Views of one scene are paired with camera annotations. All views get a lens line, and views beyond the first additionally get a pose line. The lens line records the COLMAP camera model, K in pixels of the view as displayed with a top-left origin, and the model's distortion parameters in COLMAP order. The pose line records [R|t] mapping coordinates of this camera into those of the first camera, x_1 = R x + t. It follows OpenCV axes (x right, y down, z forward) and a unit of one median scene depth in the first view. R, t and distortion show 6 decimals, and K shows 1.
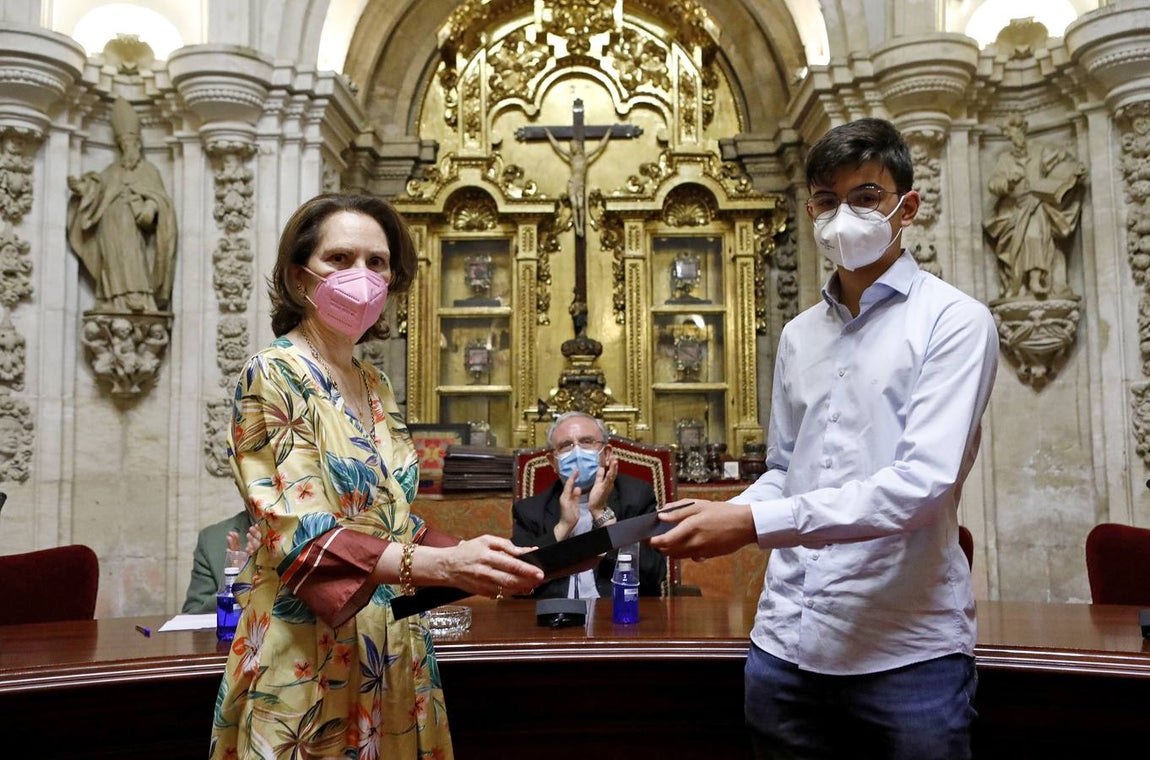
lens RADIAL K [[1074.3, 0, 579.9], [0, 1074.3, 356.8], [0, 0, 1]] dist [-0.004529, 0.000000]
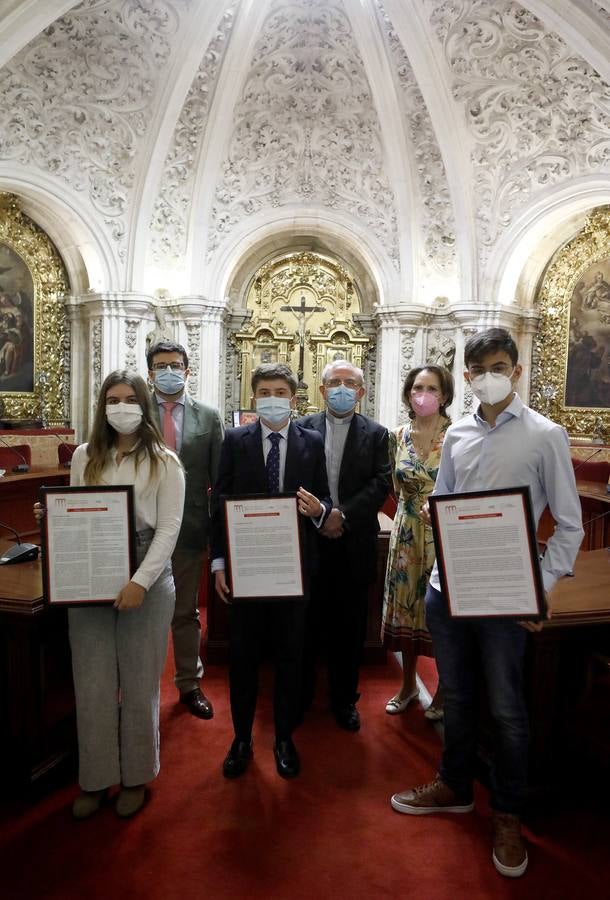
lens RADIAL K [[786.3, 0, 309.4], [0, 786.3, 449.1], [0, 0, 1]] dist [-0.010651, 0.012815]
pose [[0.998964, 0.041678, 0.018295, -0.007158], [-0.043929, 0.988045, 0.147774, -0.158488], [-0.011918, -0.148425, 0.988852, -1.161587]]
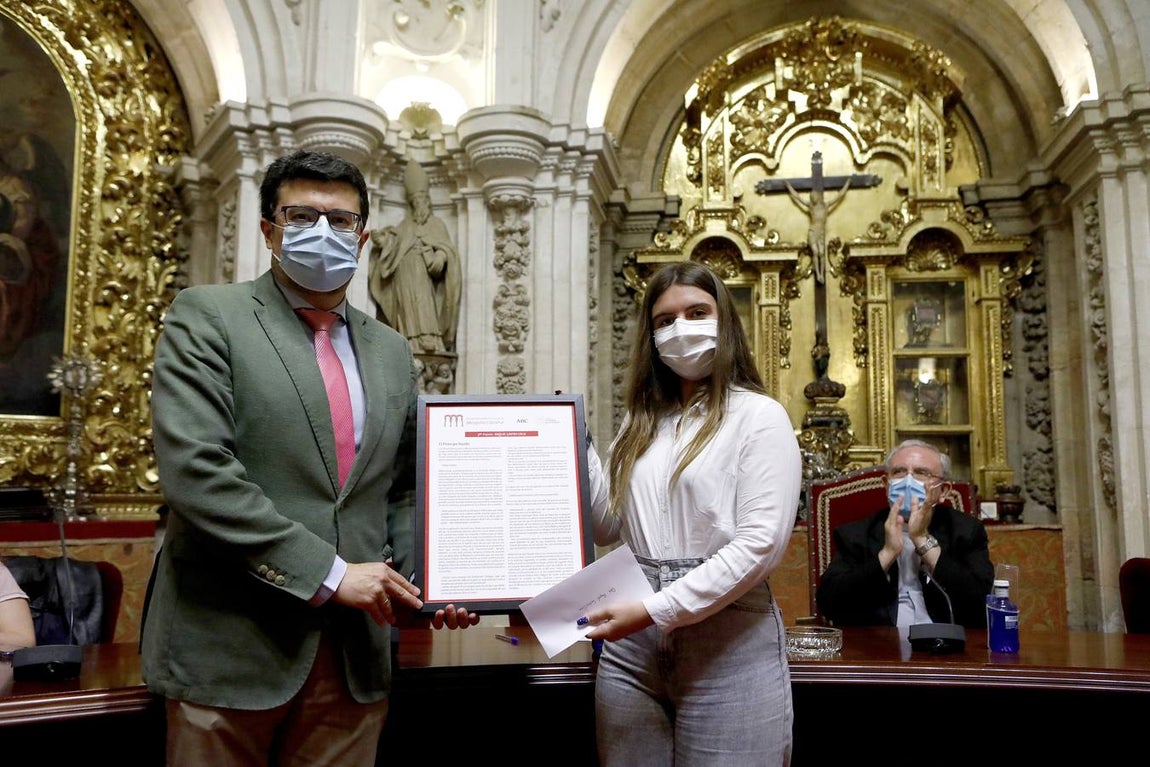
lens RADIAL K [[981.1, 0, 565.9], [0, 981.1, 384.3], [0, 0, 1]] dist [-0.008509, 0.016279]
pose [[0.986689, -0.000577, -0.162617, -0.091782], [-0.004835, 0.999447, -0.032888, 0.018659], [0.162546, 0.033237, 0.986141, 0.032019]]
